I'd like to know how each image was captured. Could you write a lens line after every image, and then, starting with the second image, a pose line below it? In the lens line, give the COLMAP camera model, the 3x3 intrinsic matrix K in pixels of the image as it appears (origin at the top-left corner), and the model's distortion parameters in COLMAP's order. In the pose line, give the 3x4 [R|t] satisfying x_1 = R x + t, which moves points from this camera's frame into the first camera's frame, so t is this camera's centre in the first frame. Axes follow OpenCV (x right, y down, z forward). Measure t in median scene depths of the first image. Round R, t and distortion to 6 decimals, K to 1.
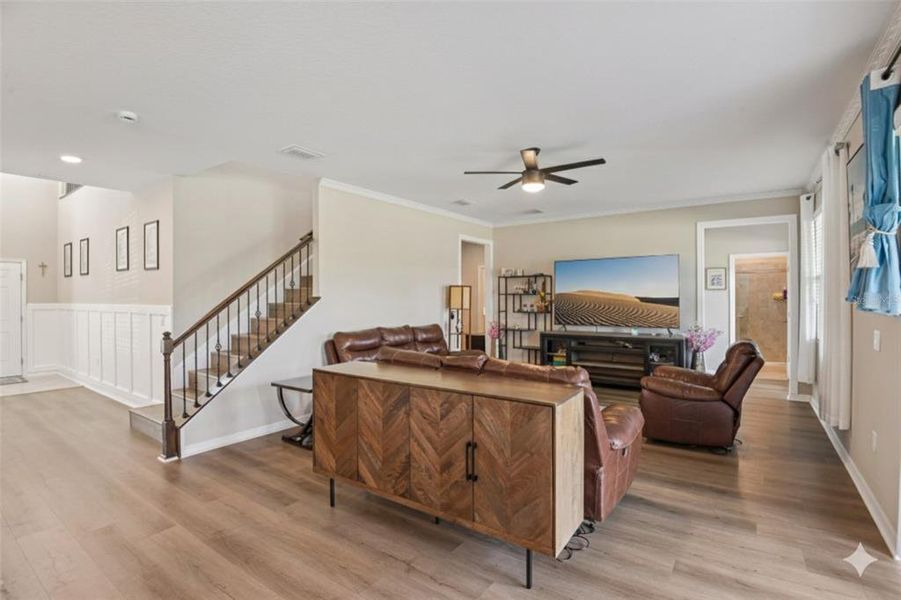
lens RADIAL K [[424.5, 0, 452.0], [0, 424.5, 298.0], [0, 0, 1]] dist [-0.001372, -0.000351]
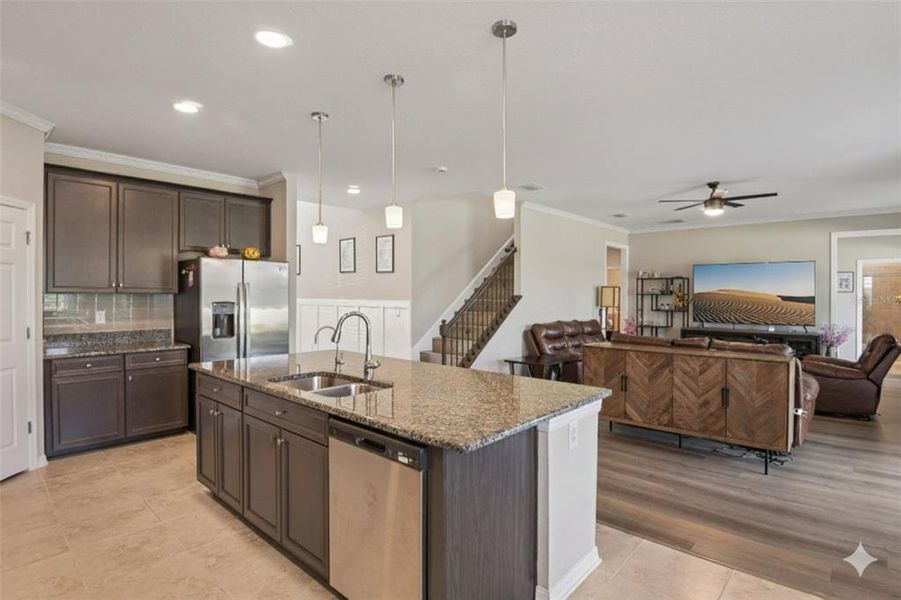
lens RADIAL K [[460.7, 0, 457.7], [0, 460.7, 297.3], [0, 0, 1]] dist [-0.029921, -0.000730]
pose [[0.994704, 0.010445, -0.102245, -0.303236], [-0.010293, 0.999945, 0.002019, 0.002195], [0.102261, -0.000956, 0.994757, -0.313279]]
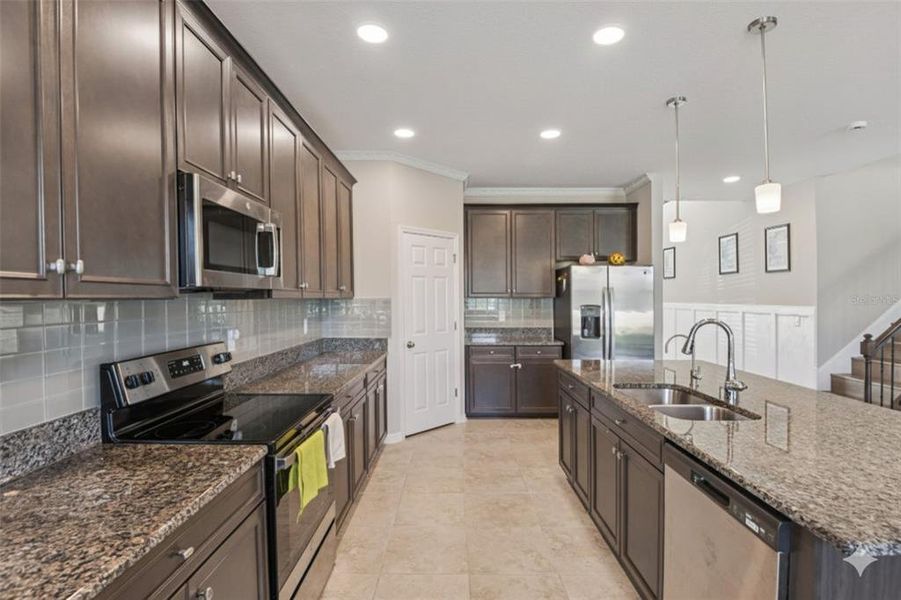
lens RADIAL K [[422.3, 0, 450.5], [0, 422.3, 300.0], [0, 0, 1]] dist [0.001919, -0.025343]
pose [[0.570744, 0.013337, -0.821020, -0.280901], [-0.009507, 0.999908, 0.009633, 0.000373], [0.821073, 0.002307, 0.570818, -0.215967]]
